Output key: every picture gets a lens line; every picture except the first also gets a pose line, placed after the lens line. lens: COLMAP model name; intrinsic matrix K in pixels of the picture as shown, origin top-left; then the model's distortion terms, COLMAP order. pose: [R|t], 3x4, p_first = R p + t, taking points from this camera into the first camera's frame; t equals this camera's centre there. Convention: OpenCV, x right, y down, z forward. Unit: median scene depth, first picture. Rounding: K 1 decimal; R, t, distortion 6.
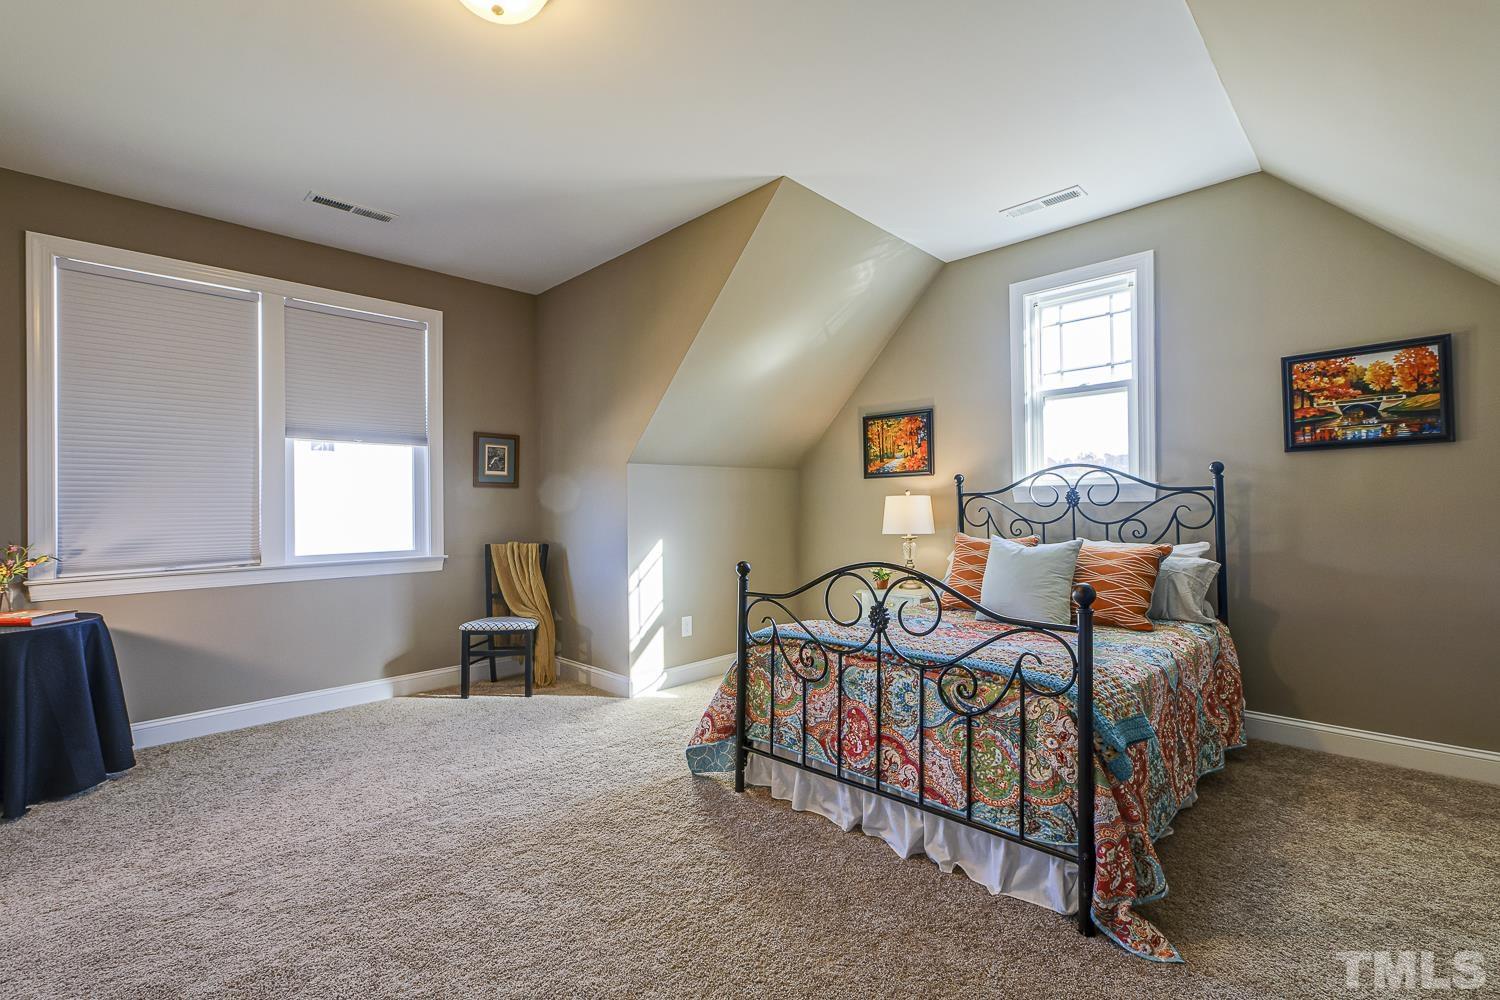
lens RADIAL K [[666.5, 0, 759.6], [0, 666.5, 501.6], [0, 0, 1]] dist [-0.006428, 0.003539]
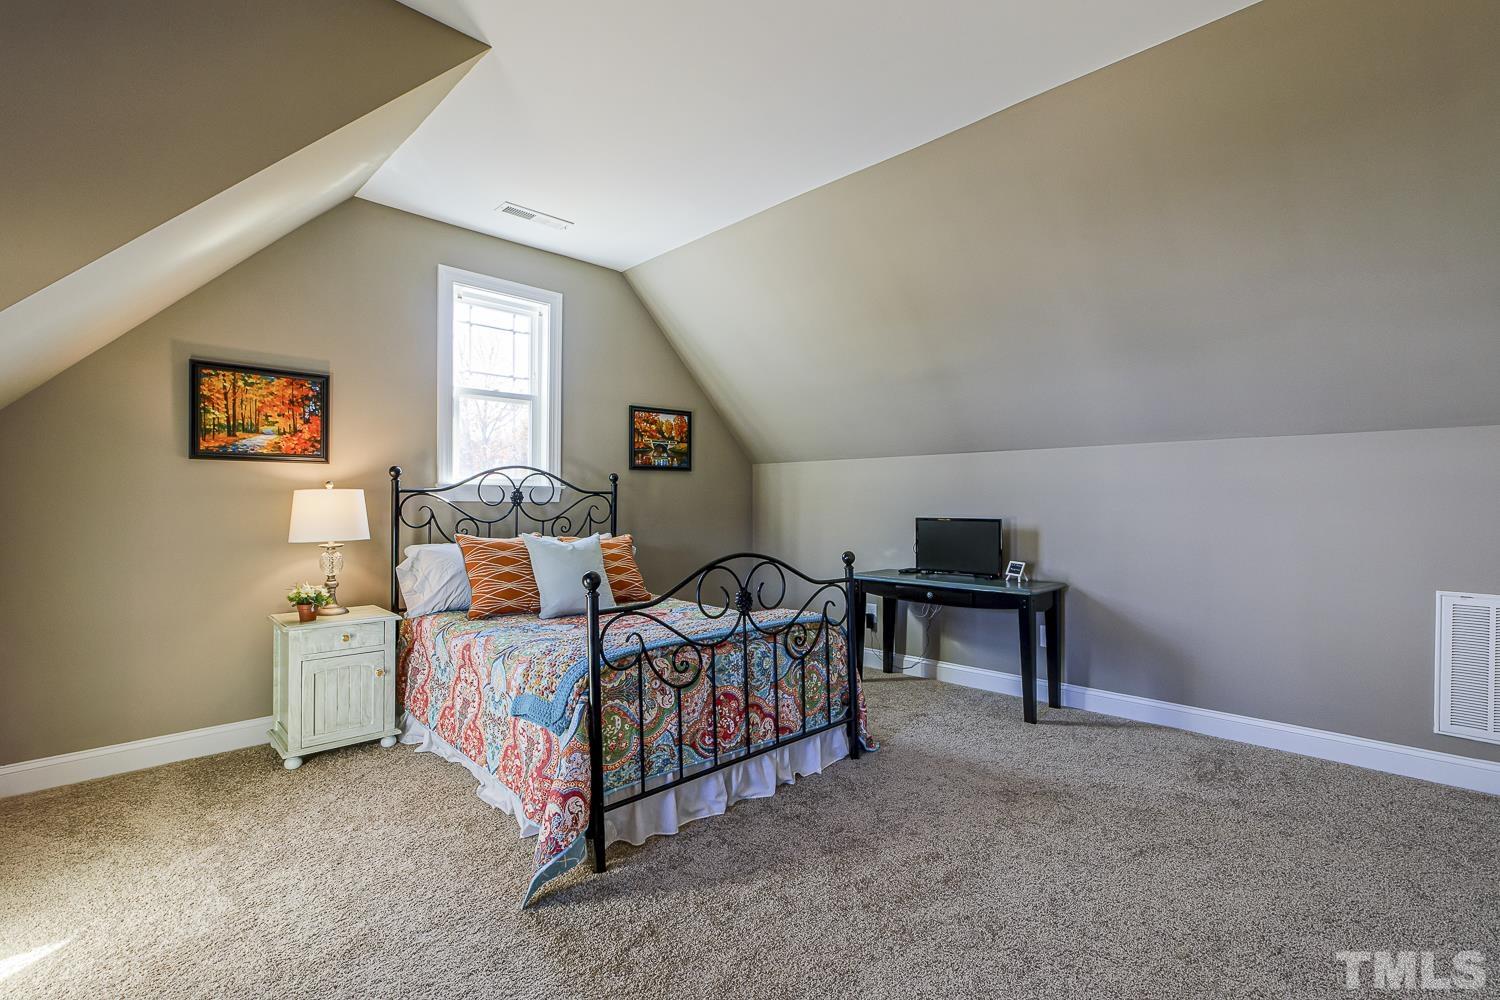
lens RADIAL K [[666.5, 0, 759.7], [0, 666.5, 505.4], [0, 0, 1]] dist [-0.006428, 0.003539]
pose [[0.028025, 0.009365, 0.999563, -0.729748], [-0.009522, 0.999913, -0.009101, 0.016146], [-0.999562, -0.009262, 0.028112, 0.729572]]
